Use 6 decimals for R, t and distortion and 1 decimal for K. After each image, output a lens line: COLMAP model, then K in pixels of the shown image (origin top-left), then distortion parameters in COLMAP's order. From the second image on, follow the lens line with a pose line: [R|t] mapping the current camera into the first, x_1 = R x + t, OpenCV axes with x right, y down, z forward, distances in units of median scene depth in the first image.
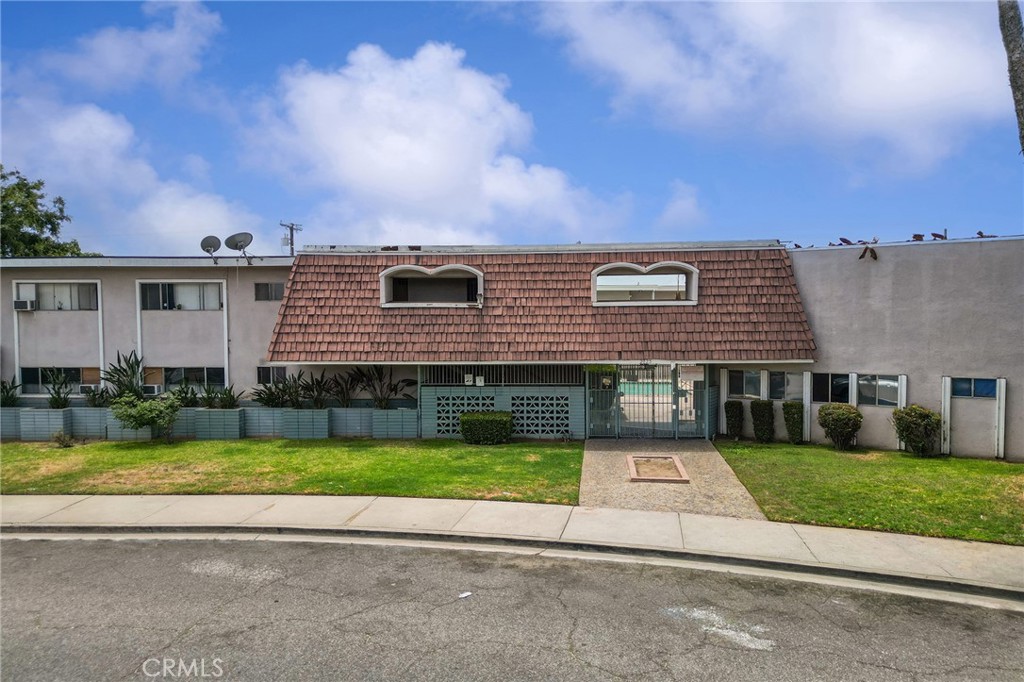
lens RADIAL K [[742.4, 0, 532.2], [0, 742.4, 341.3], [0, 0, 1]] dist [0.004114, 0.000474]
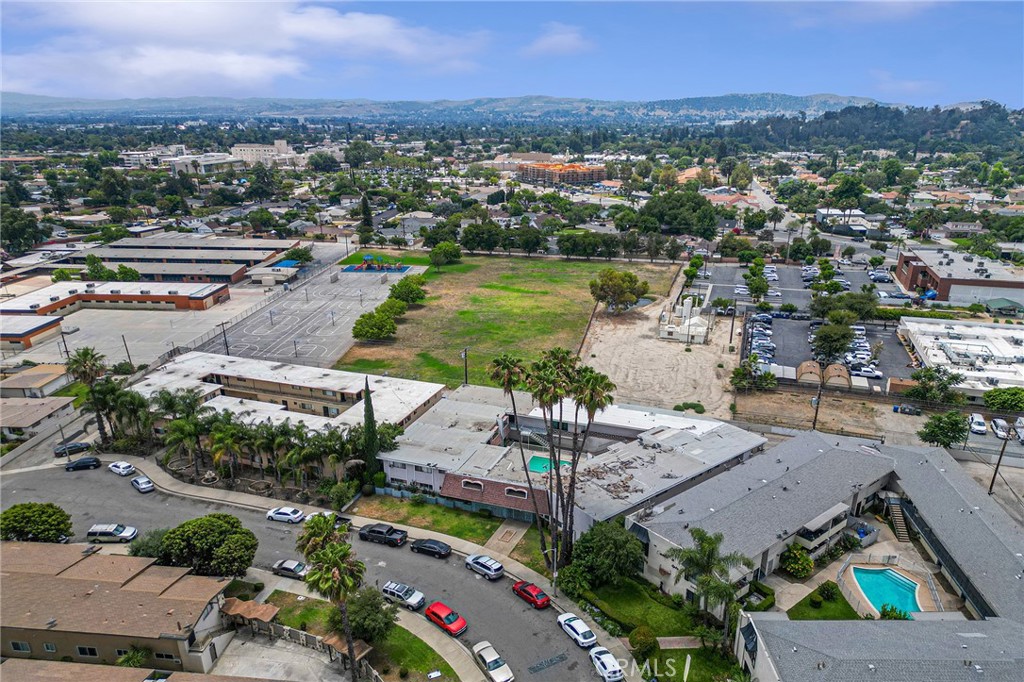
lens RADIAL K [[742.4, 0, 532.2], [0, 742.4, 341.3], [0, 0, 1]] dist [0.004114, 0.000474]
pose [[0.960326, 0.102809, -0.259236, 1.342124], [-0.020028, 0.952592, 0.303591, -2.361928], [0.278158, -0.286355, 0.916858, -2.923979]]
